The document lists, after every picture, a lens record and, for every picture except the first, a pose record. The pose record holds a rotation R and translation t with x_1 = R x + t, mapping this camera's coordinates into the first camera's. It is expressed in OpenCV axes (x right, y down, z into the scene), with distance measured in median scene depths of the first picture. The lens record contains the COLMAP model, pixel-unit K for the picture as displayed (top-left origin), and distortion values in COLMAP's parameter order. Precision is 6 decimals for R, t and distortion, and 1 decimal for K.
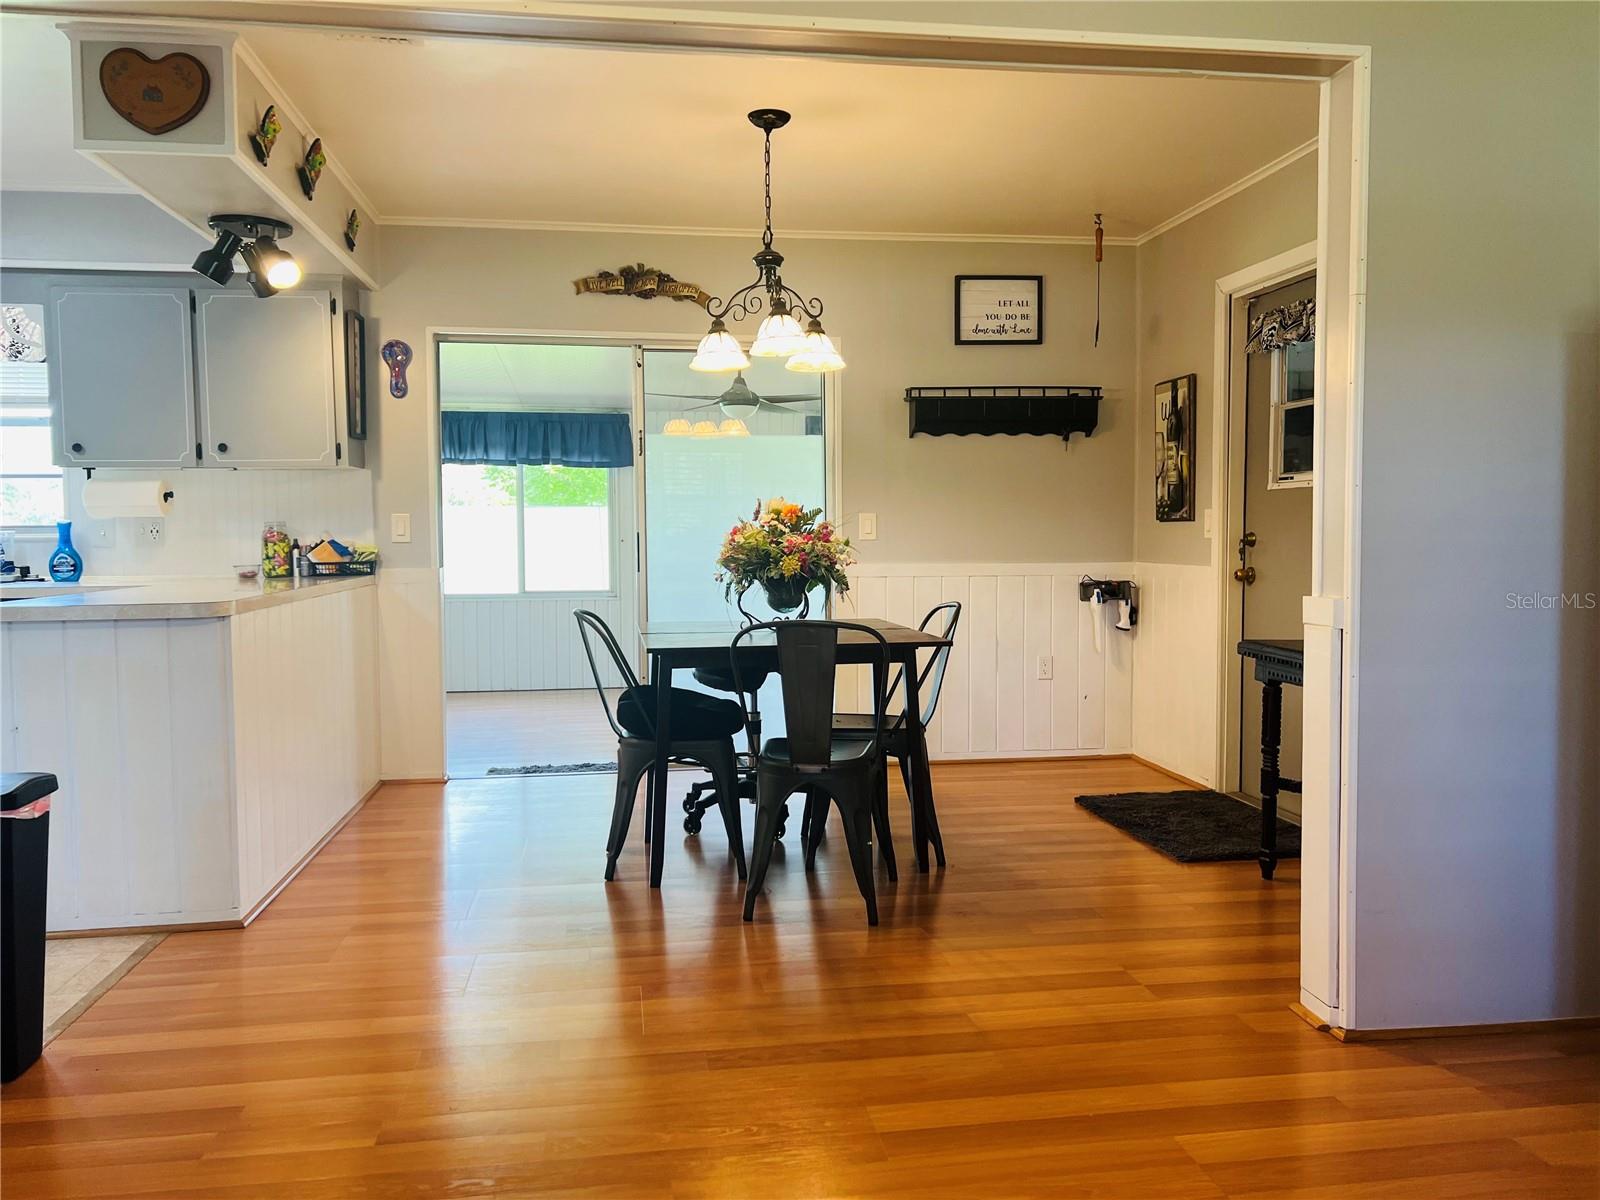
lens RADIAL K [[1197.9, 0, 794.2], [0, 1197.9, 584.7], [0, 0, 1]] dist [0.062738, -0.071178]
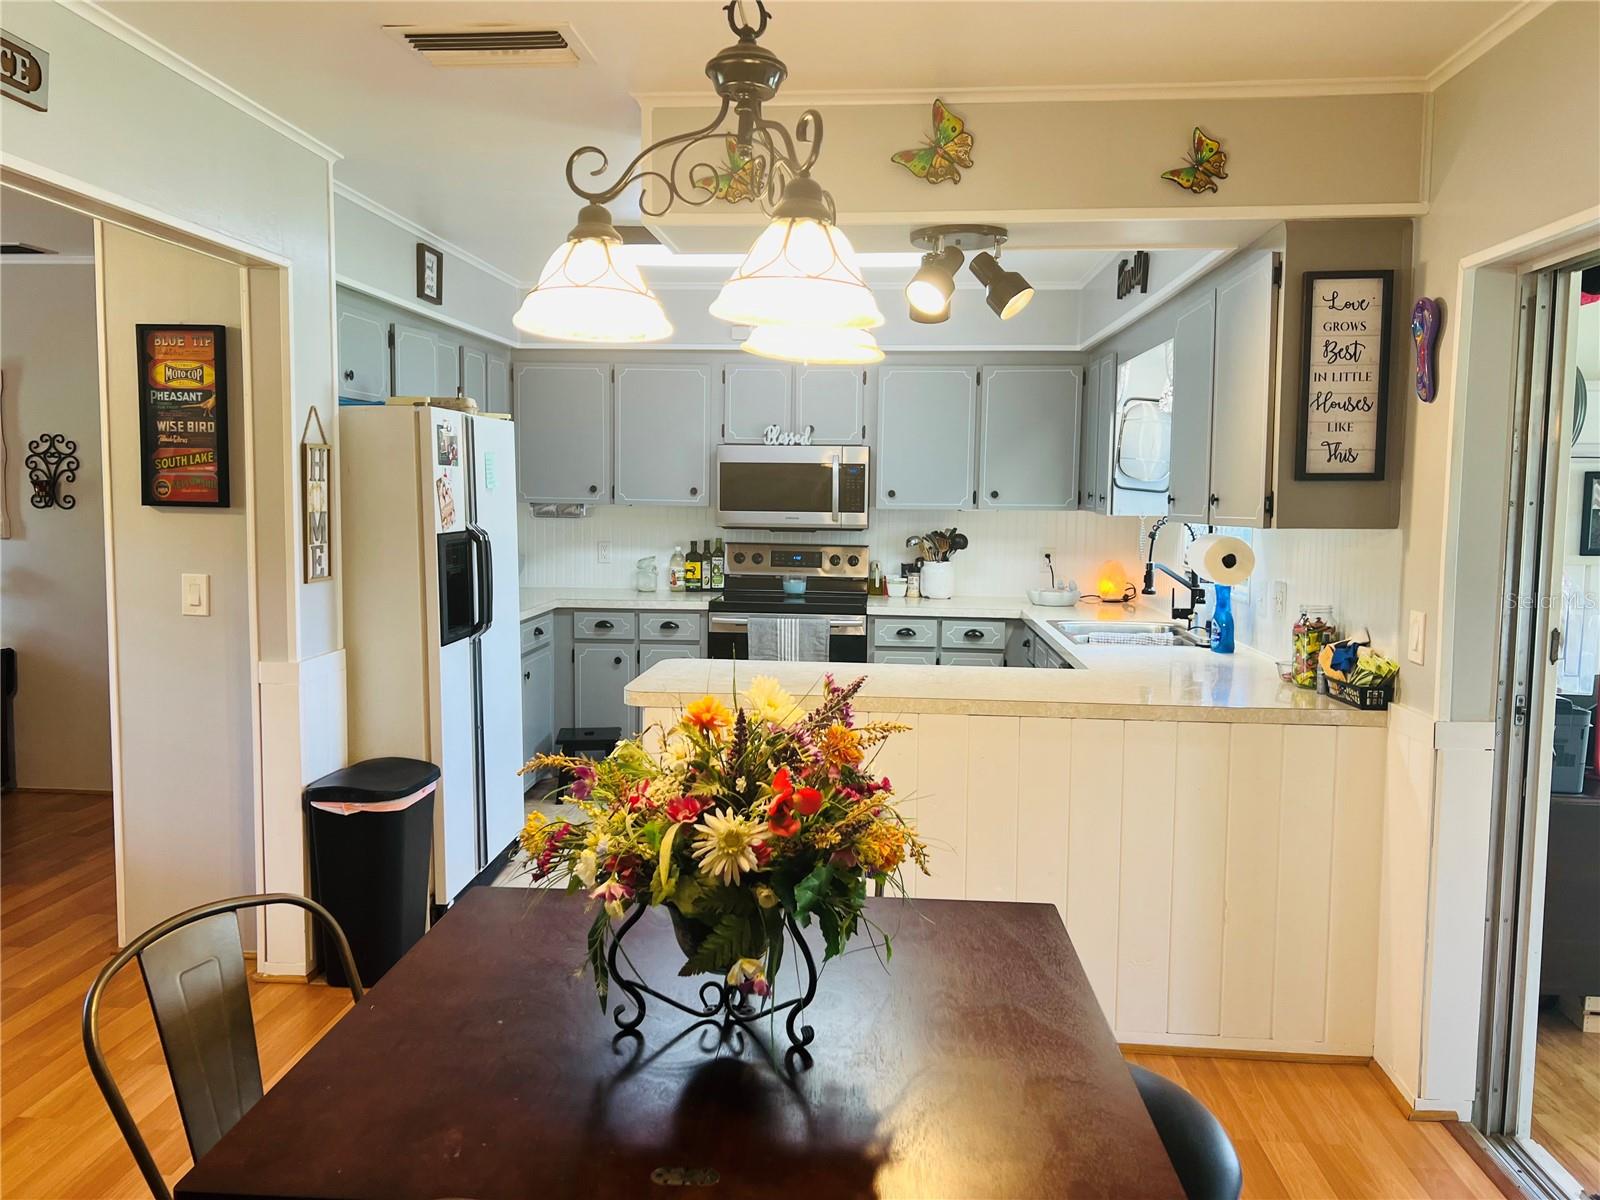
lens RADIAL K [[1197.9, 0, 785.0], [0, 1197.9, 597.5], [0, 0, 1]] dist [0.062738, -0.071178]
pose [[-0.231975, 0.091784, -0.968382, 0.287338], [-0.052092, 0.992938, 0.106590, -0.112167], [0.971326, 0.075171, -0.225556, 0.863855]]
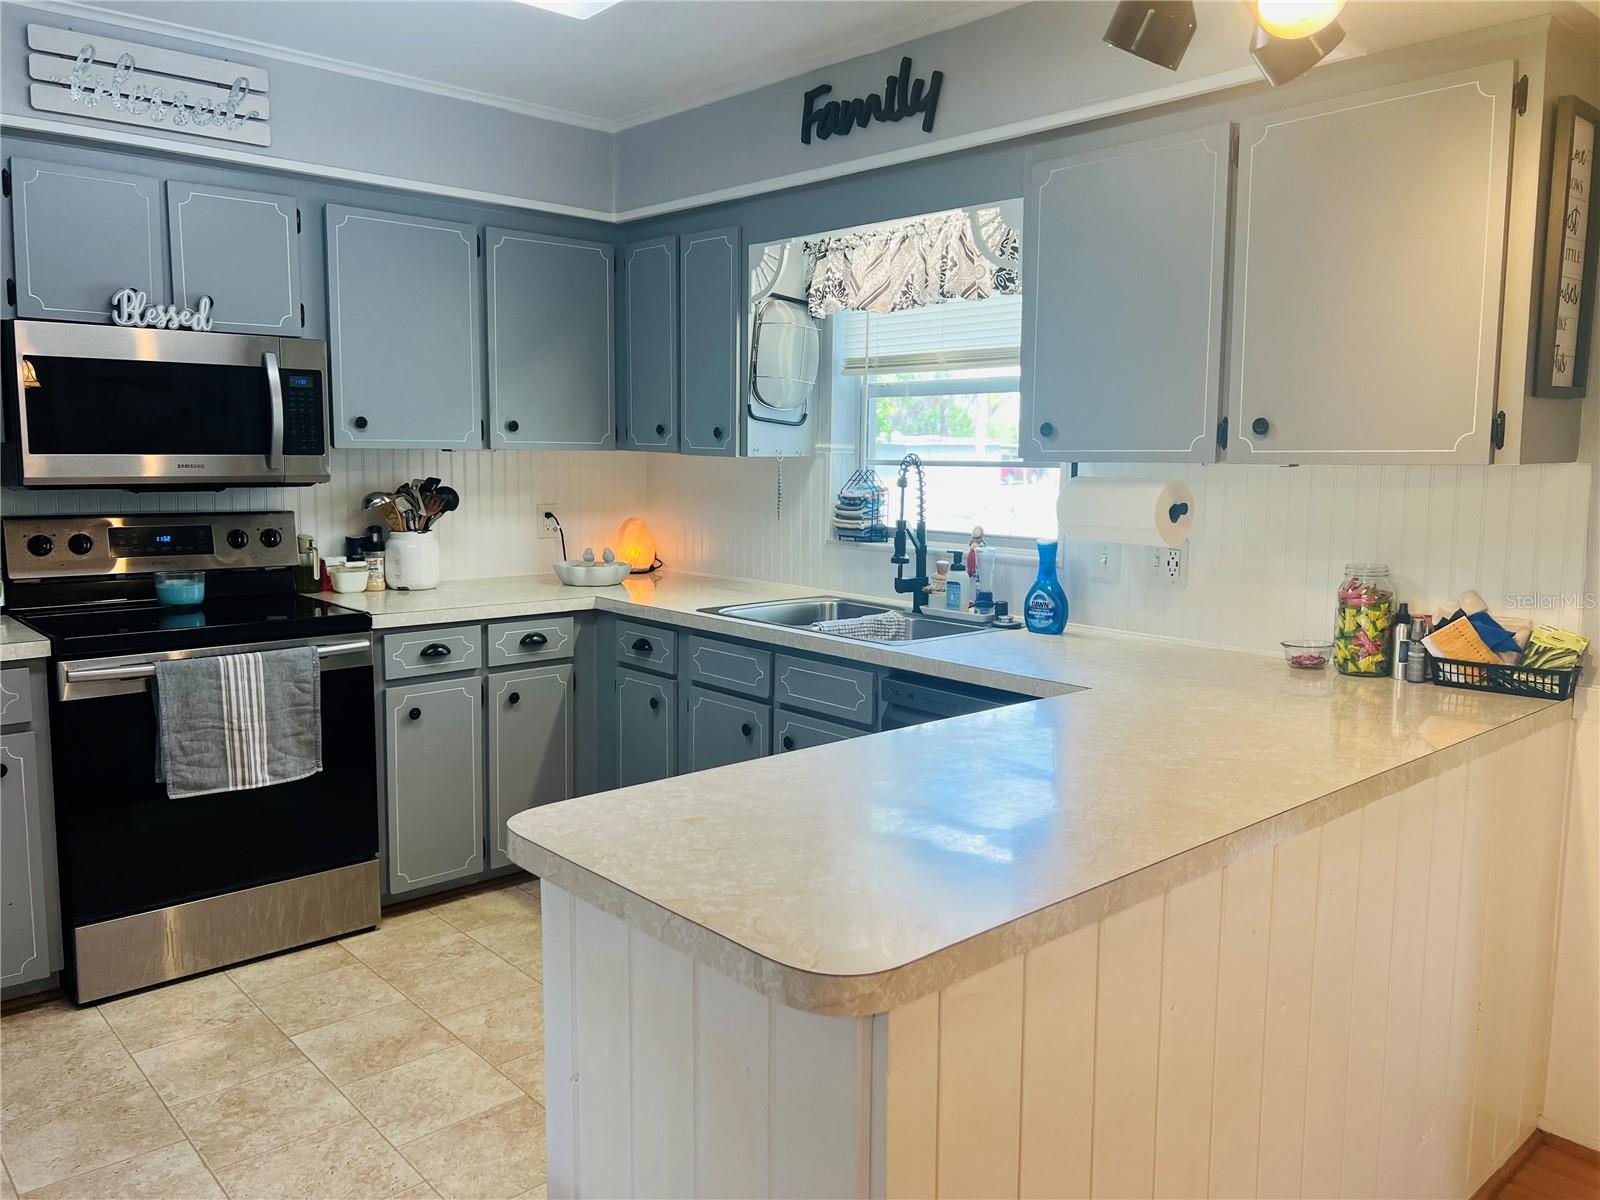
lens RADIAL K [[1197.9, 0, 799.9], [0, 1197.9, 587.8], [0, 0, 1]] dist [0.062738, -0.071178]
pose [[0.550273, 0.111122, -0.827557, -0.138105], [-0.050527, 0.993720, 0.099837, -0.081534], [0.833455, -0.013124, 0.552432, 0.518945]]
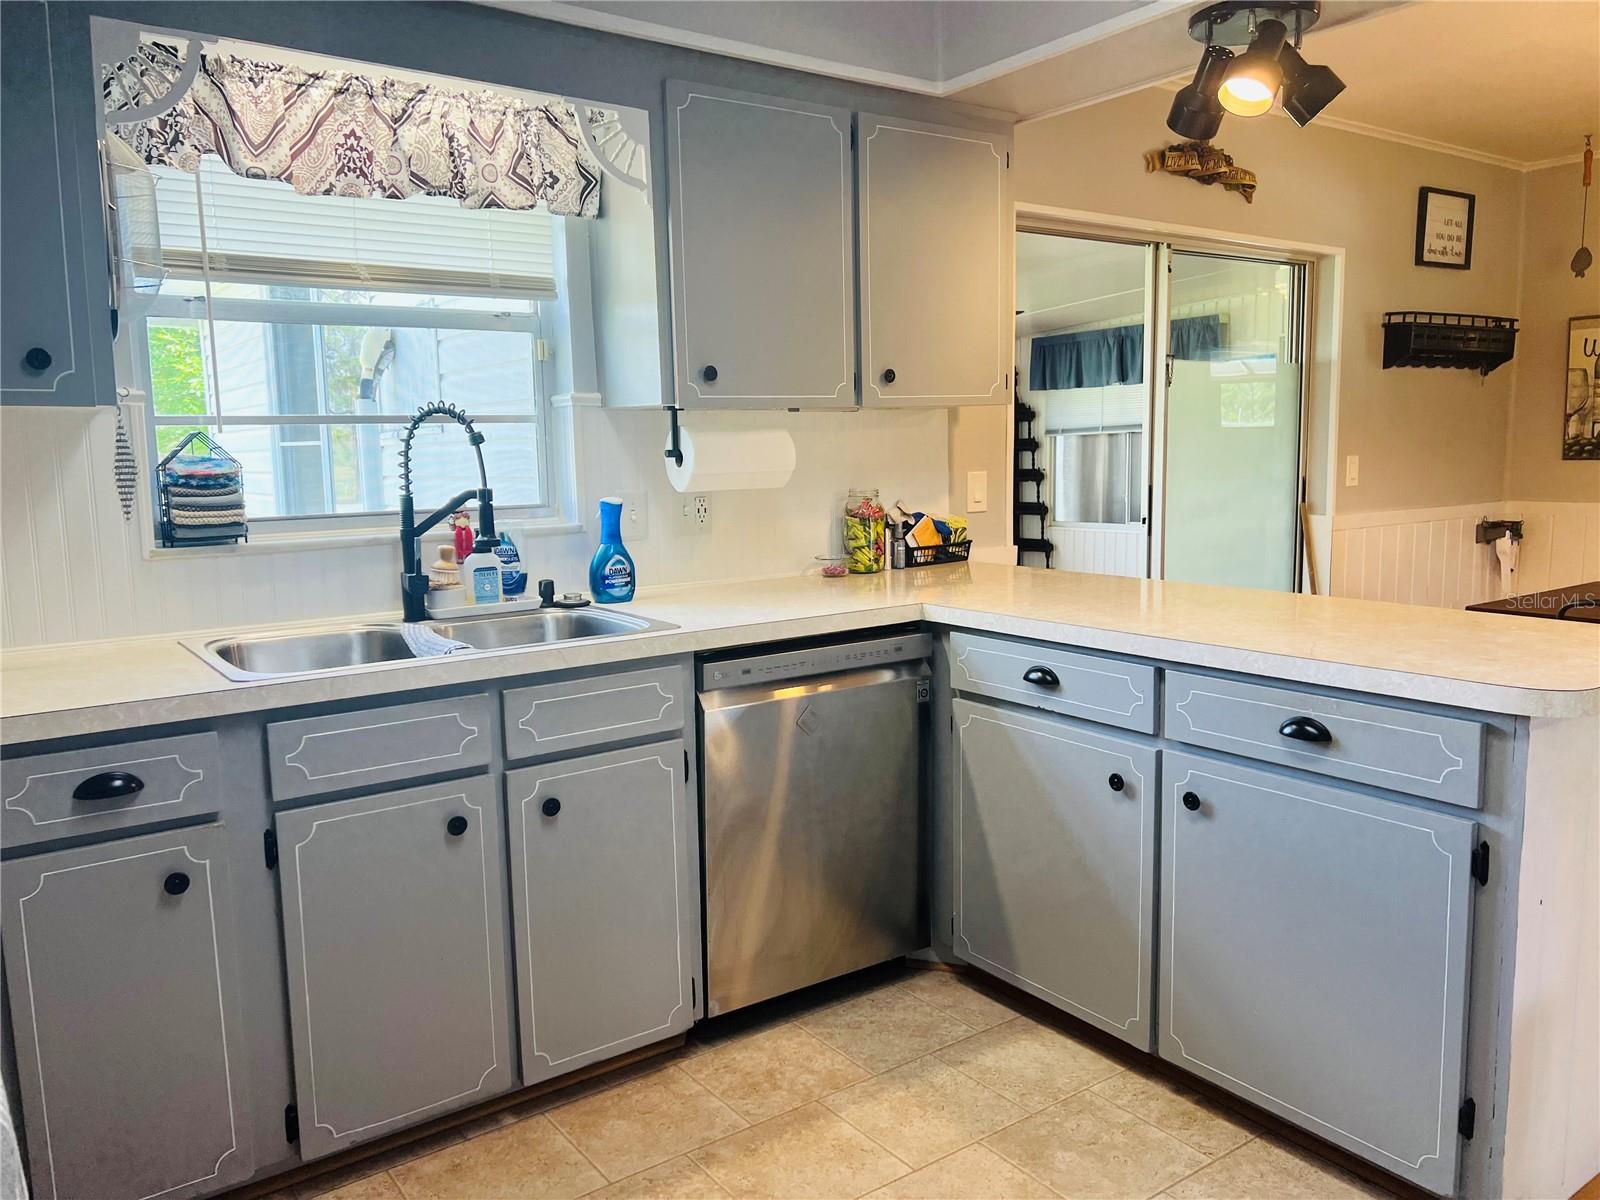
lens RADIAL K [[1197.9, 0, 832.9], [0, 1197.9, 590.0], [0, 0, 1]] dist [0.062738, -0.071178]
pose [[0.884166, -0.067483, 0.462273, -0.749915], [0.033280, 0.996096, 0.081759, -0.050833], [-0.465986, -0.056904, 0.882960, 0.425327]]
